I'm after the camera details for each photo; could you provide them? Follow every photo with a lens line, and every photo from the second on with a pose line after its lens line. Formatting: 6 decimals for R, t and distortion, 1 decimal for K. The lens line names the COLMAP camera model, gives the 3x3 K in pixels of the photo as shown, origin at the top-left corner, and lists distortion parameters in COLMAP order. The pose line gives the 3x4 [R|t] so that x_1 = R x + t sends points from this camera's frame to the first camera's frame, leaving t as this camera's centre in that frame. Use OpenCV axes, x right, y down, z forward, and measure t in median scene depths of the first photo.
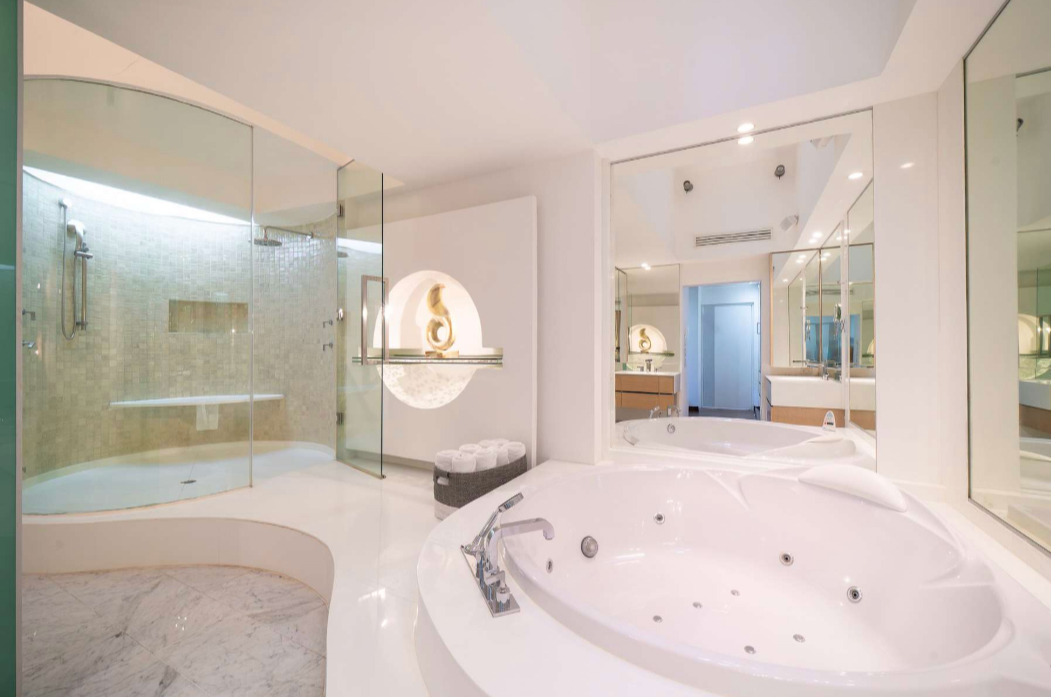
lens RADIAL K [[418.4, 0, 529.0], [0, 418.4, 346.3], [0, 0, 1]] dist [-0.011094, -0.000126]
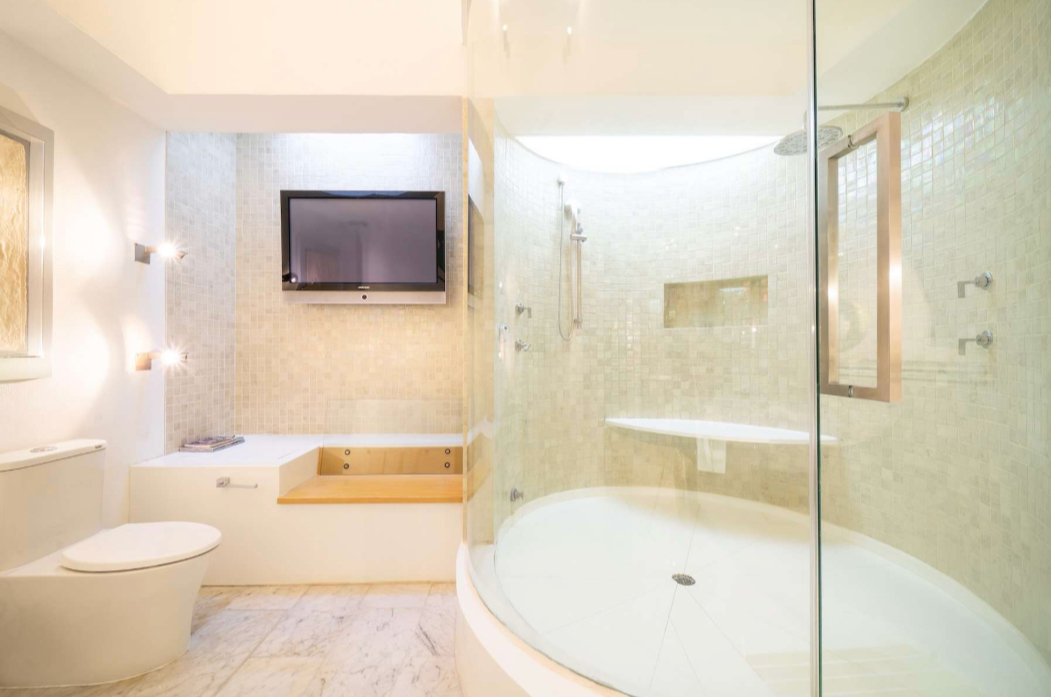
lens RADIAL K [[418.4, 0, 528.8], [0, 418.4, 350.5], [0, 0, 1]] dist [-0.011094, -0.000126]
pose [[0.483613, -0.005565, -0.875264, -0.371873], [0.008159, 0.999965, -0.001849, 0.004532], [0.875244, -0.006247, 0.483642, 0.475680]]
